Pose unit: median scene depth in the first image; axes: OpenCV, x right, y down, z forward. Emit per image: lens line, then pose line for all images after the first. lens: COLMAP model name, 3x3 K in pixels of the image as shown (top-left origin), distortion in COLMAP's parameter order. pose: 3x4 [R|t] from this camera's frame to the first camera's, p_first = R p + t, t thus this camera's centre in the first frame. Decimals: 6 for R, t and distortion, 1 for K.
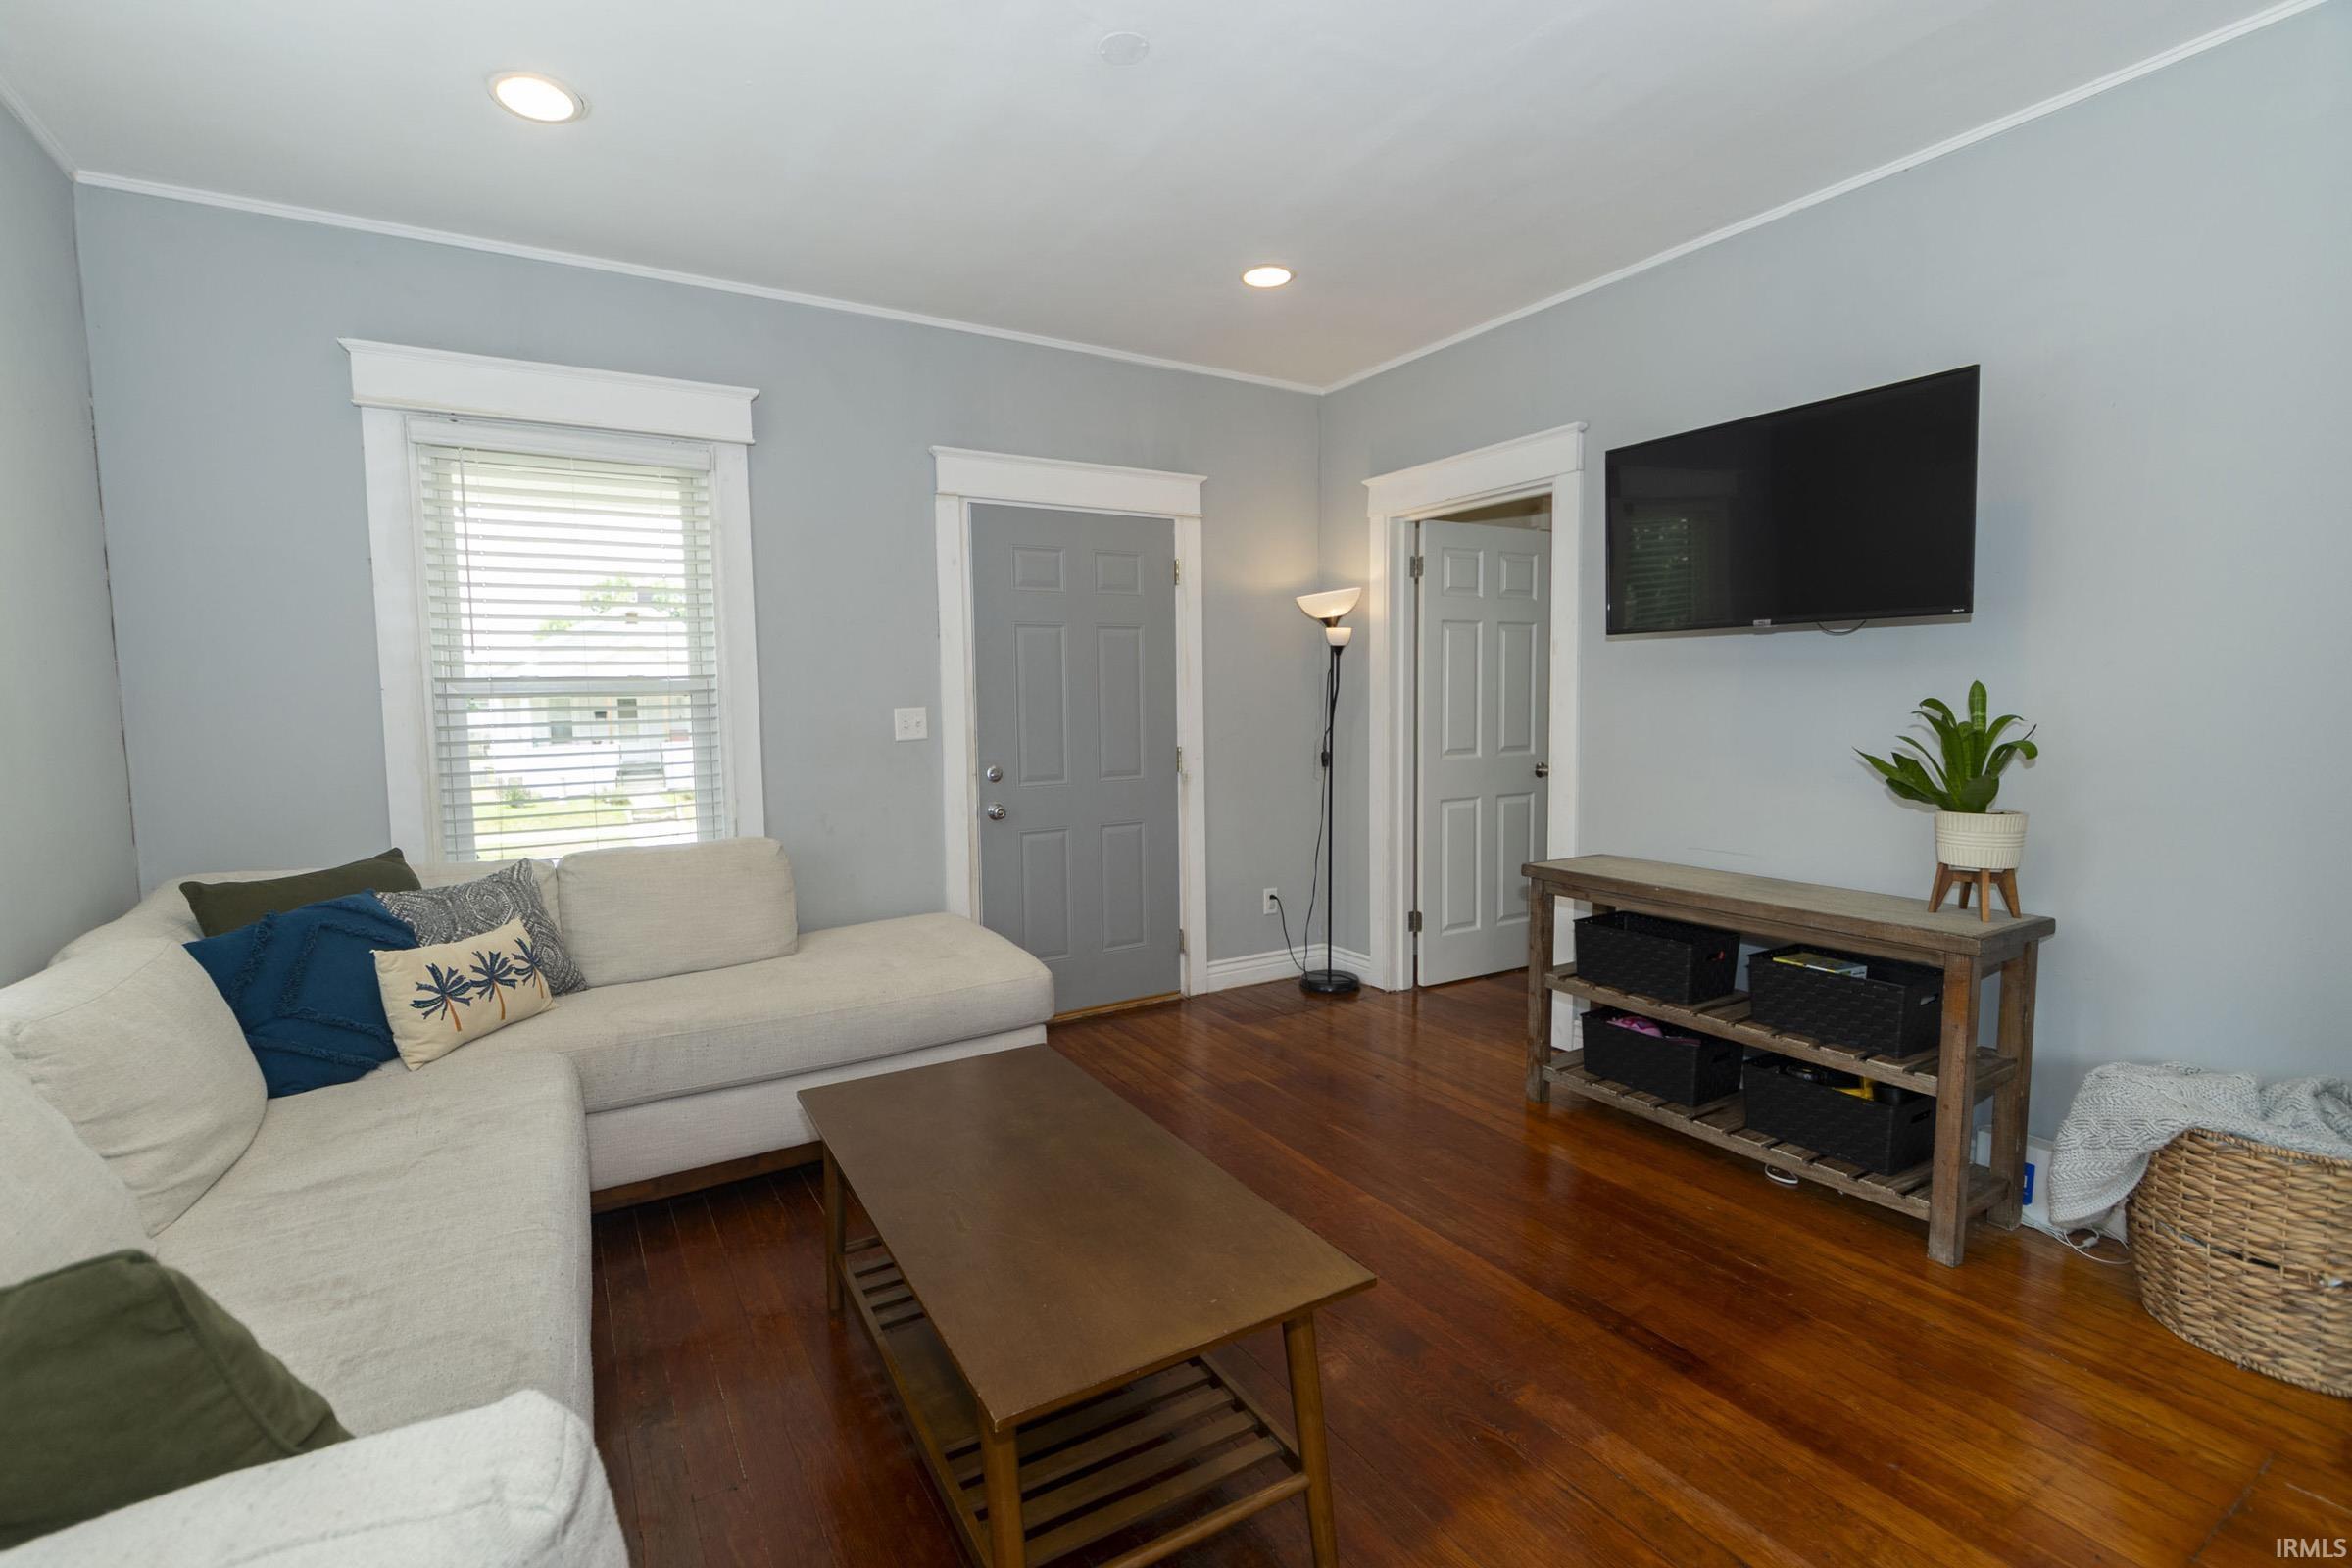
lens RADIAL K [[1029.4, 0, 1153.9], [0, 1029.4, 778.2], [0, 0, 1]] dist [0.001988, -0.004374]
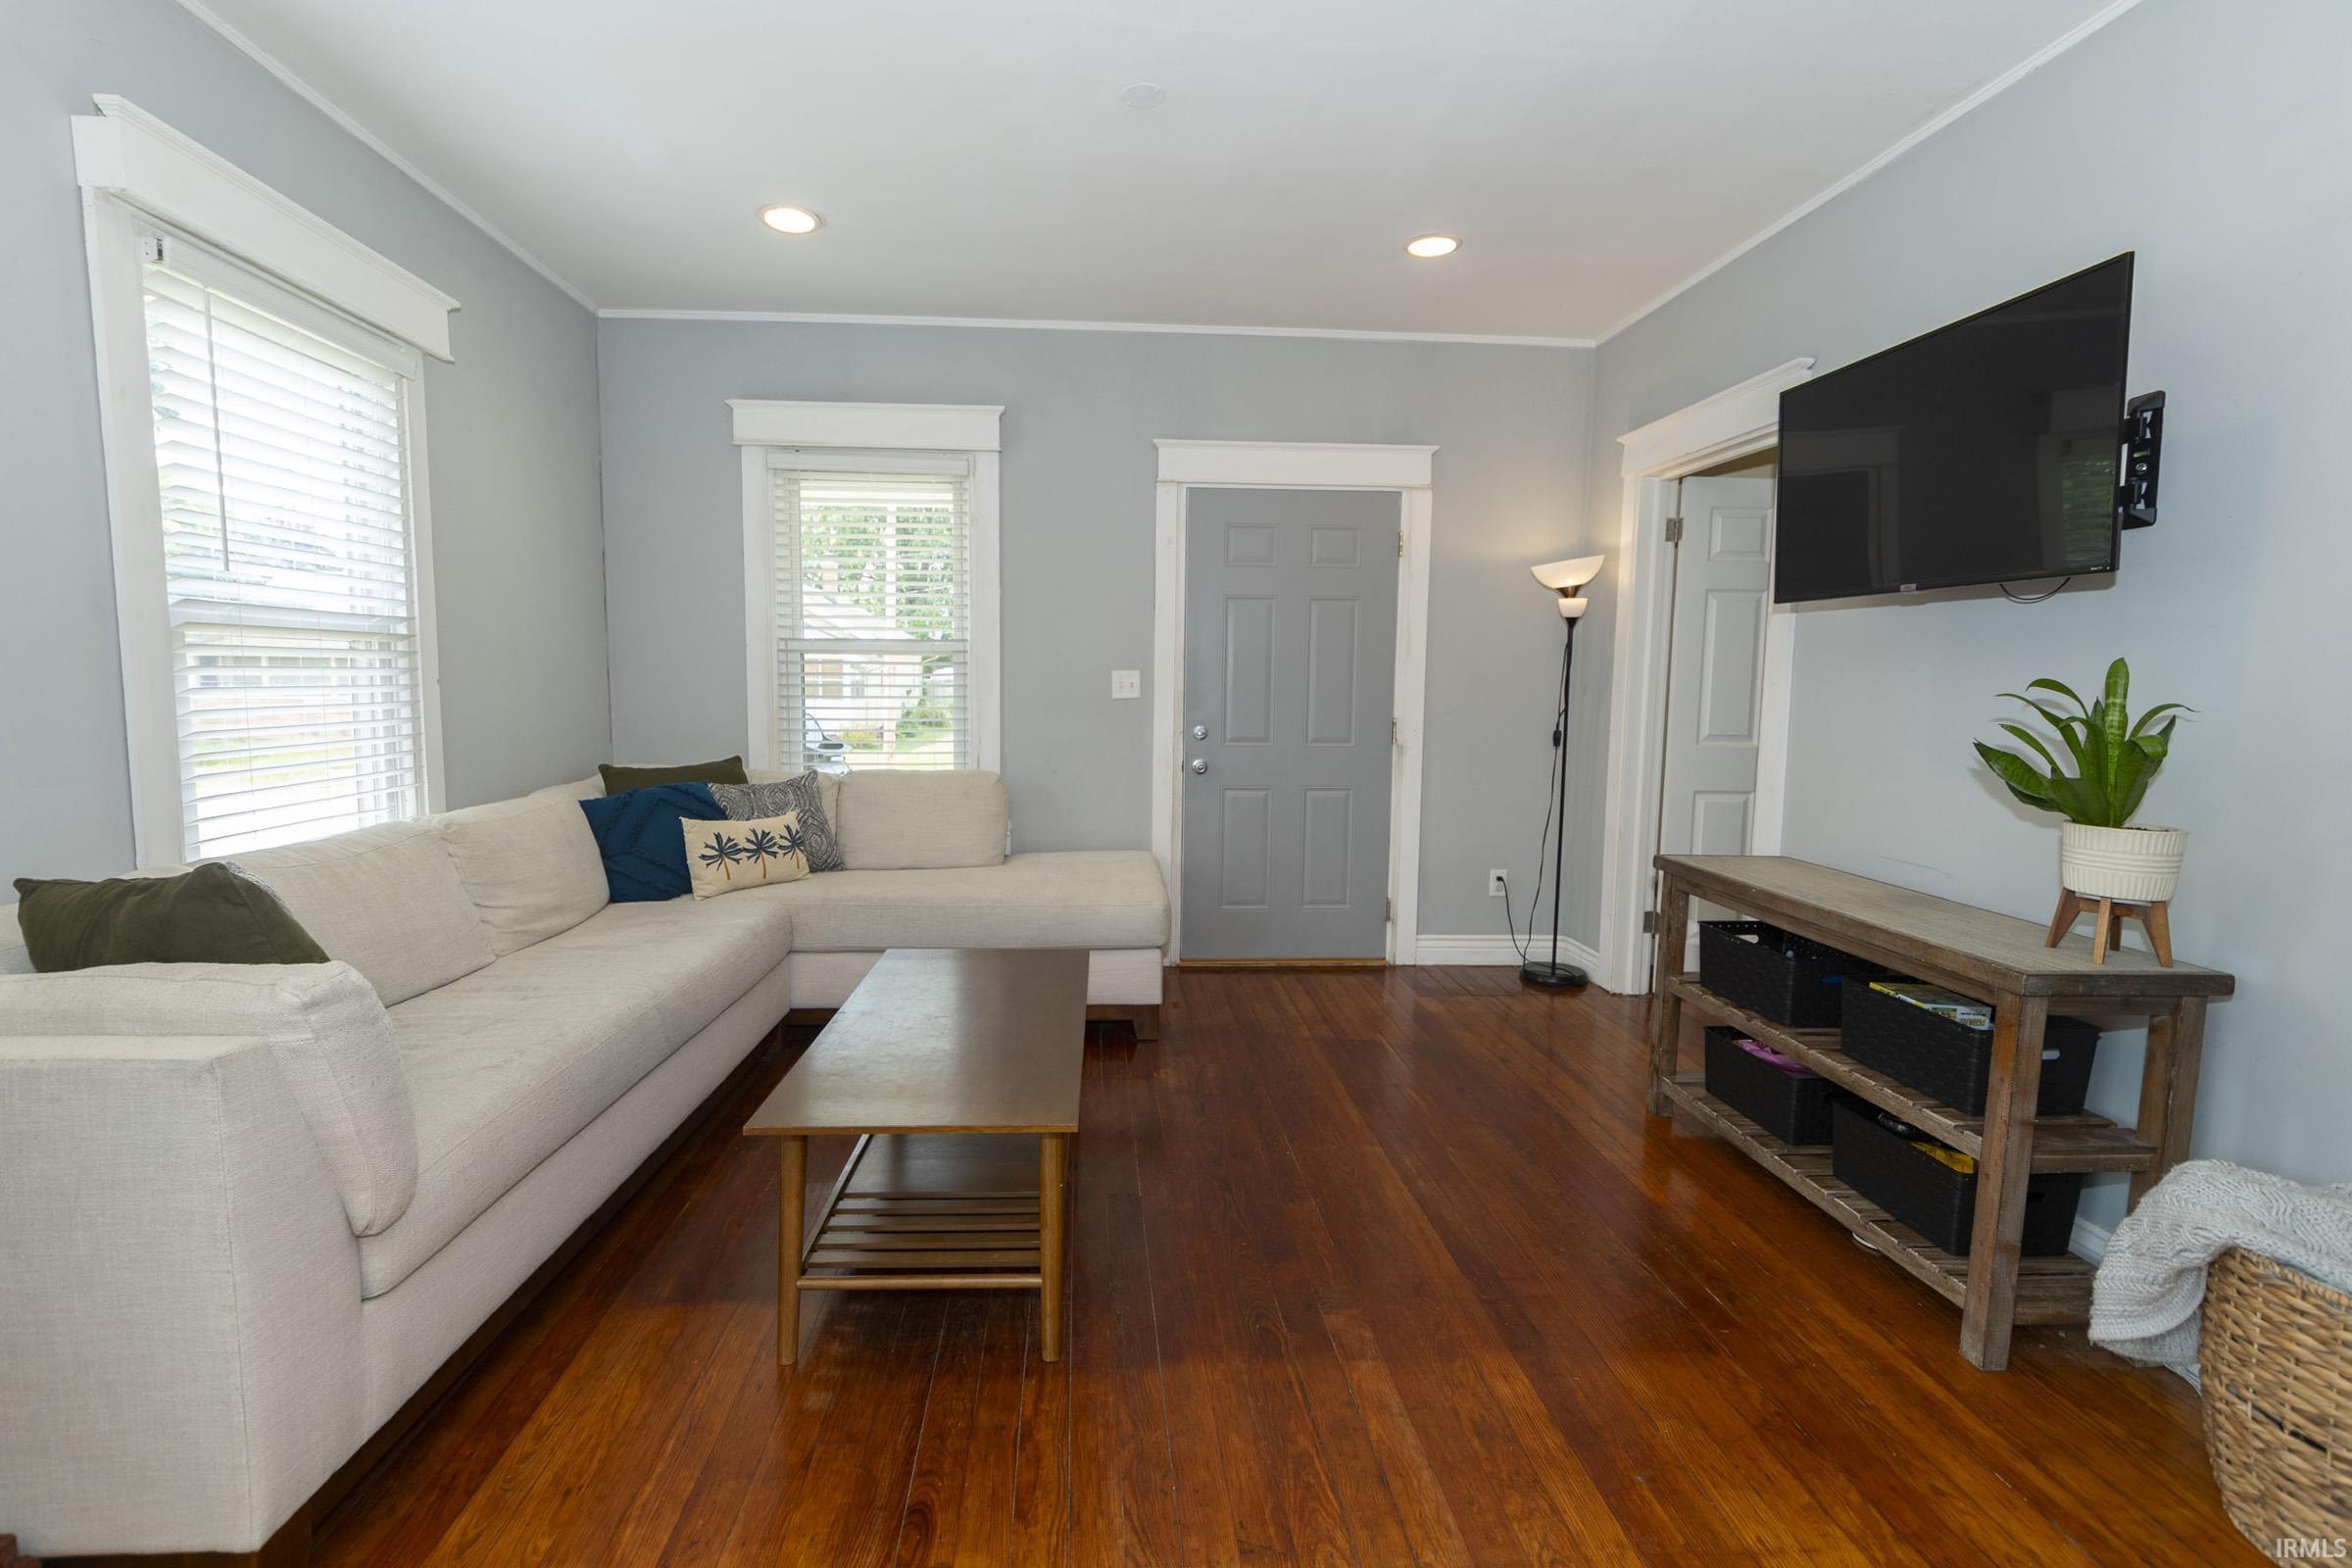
lens RADIAL K [[1045.2, 0, 1152.5], [0, 1045.2, 776.6], [0, 0, 1]] dist [0.001850, -0.005149]
pose [[0.888970, 0.070141, -0.452563, 0.425587], [-0.061933, 0.997536, 0.032950, 0.012438], [0.453759, -0.001263, 0.891123, -0.034641]]
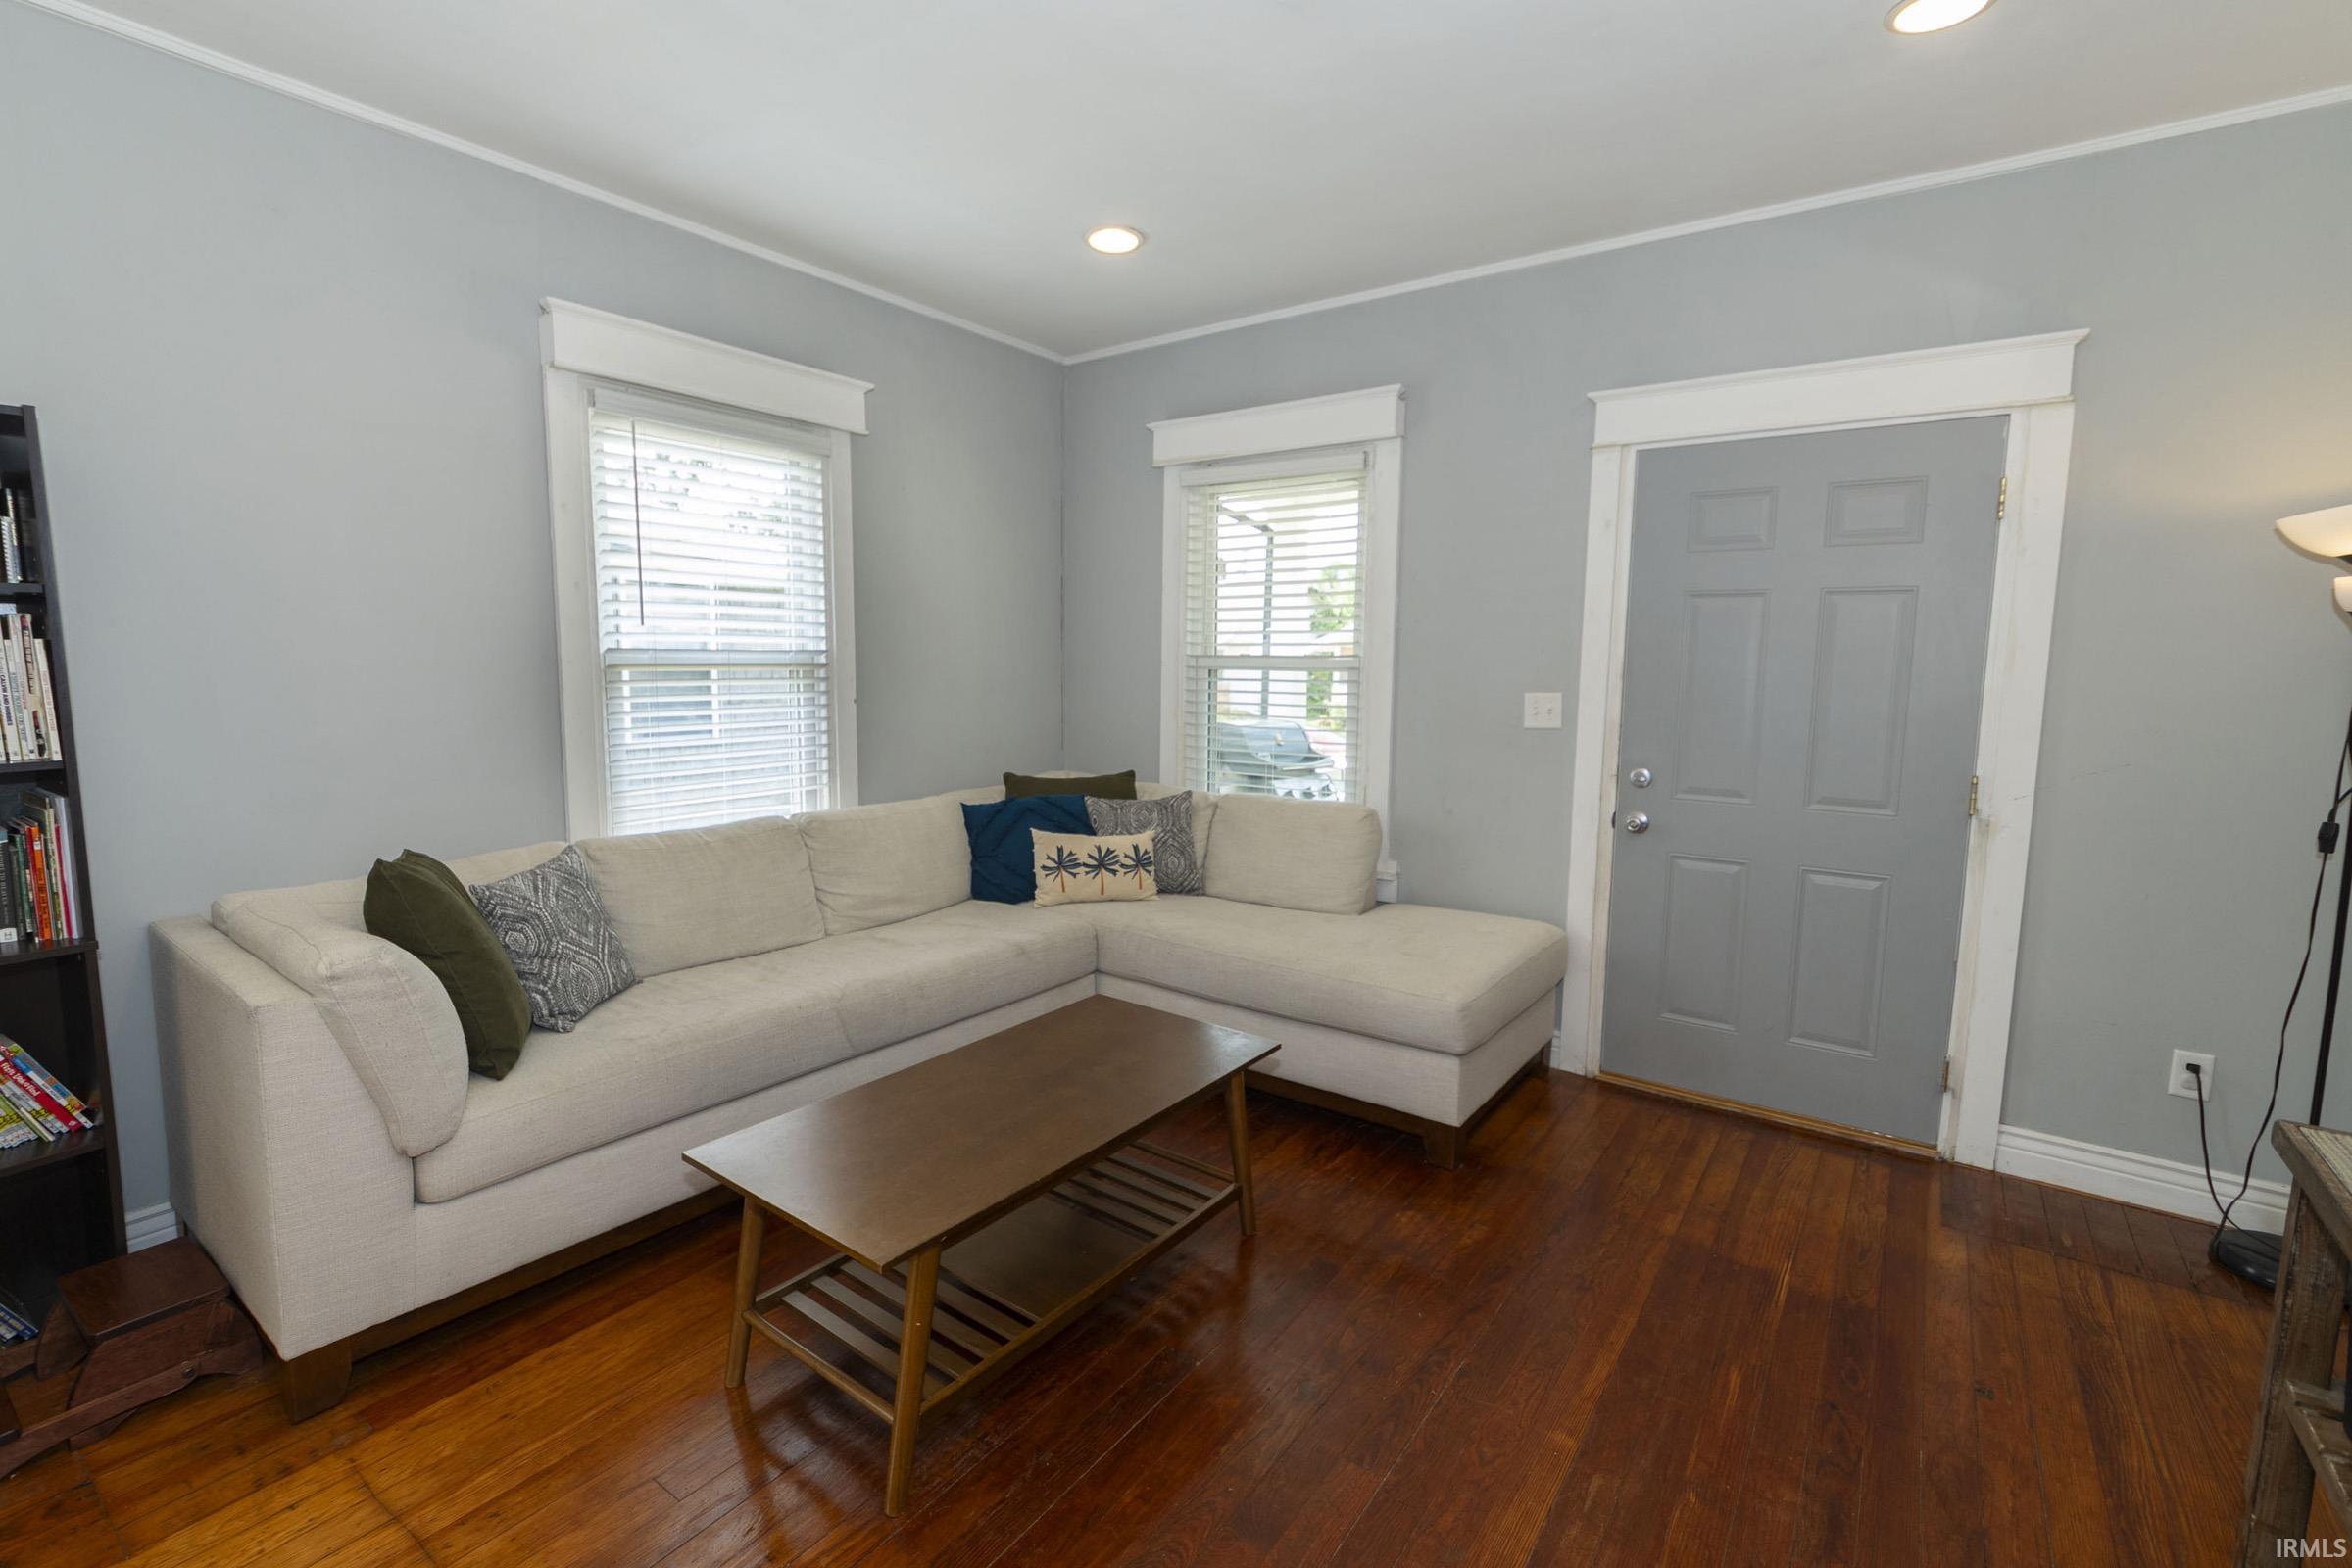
lens RADIAL K [[1051.0, 0, 1143.7], [0, 1051.0, 773.4], [0, 0, 1]] dist [0.000680, -0.006641]
pose [[0.379294, 0.124382, -0.916878, 0.640257], [-0.088227, 0.991270, 0.097976, -0.075329], [0.921060, 0.043732, 0.386957, 0.416566]]
